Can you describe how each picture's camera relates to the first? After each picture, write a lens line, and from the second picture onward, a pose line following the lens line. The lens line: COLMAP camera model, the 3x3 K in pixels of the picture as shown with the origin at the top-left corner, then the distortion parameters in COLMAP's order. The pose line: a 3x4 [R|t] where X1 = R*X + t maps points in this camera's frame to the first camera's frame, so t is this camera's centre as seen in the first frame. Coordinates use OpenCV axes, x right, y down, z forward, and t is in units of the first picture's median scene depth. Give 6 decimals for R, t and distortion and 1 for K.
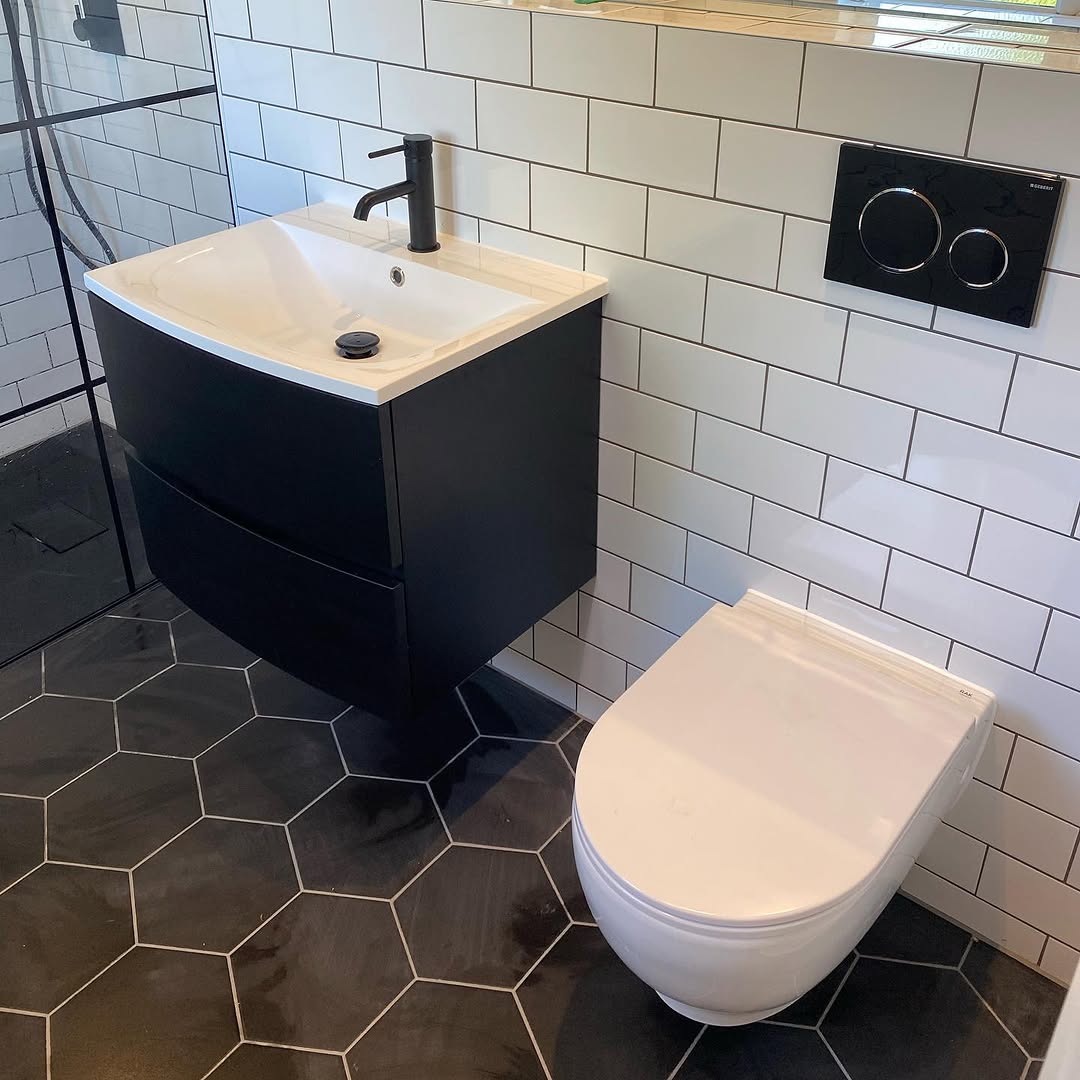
lens RADIAL K [[1105.3, 0, 537.3], [0, 1105.3, 457.2], [0, 0, 1]] dist [0.010813, -0.033863]
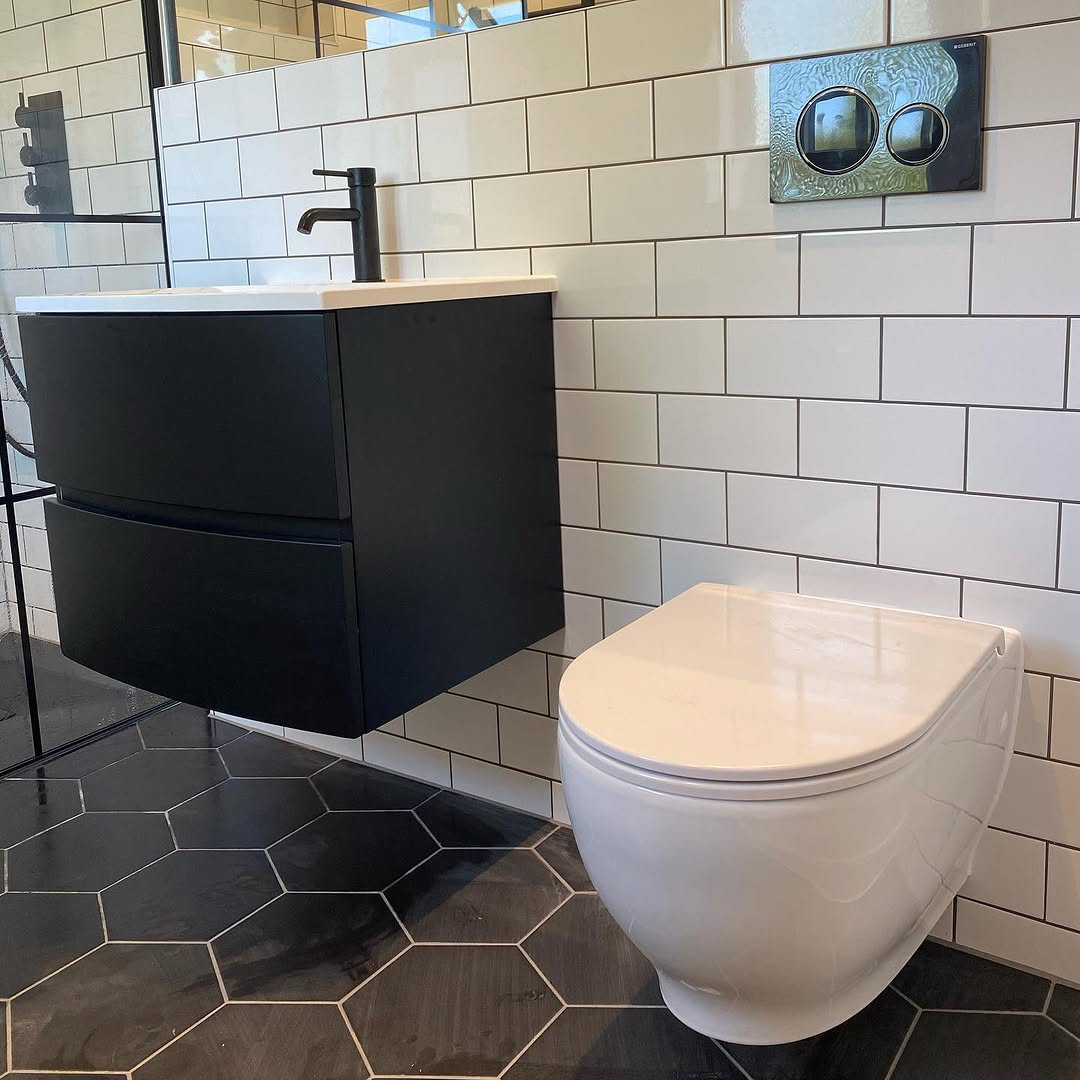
lens RADIAL K [[1120.1, 0, 540.0], [0, 1120.1, 540.0], [0, 0, 1]] dist [0.002019, -0.010839]
pose [[0.997072, -0.046211, 0.060934, -0.021992], [0.063476, 0.944470, -0.322409, 0.372964], [-0.042651, 0.325332, 0.944637, 0.123797]]
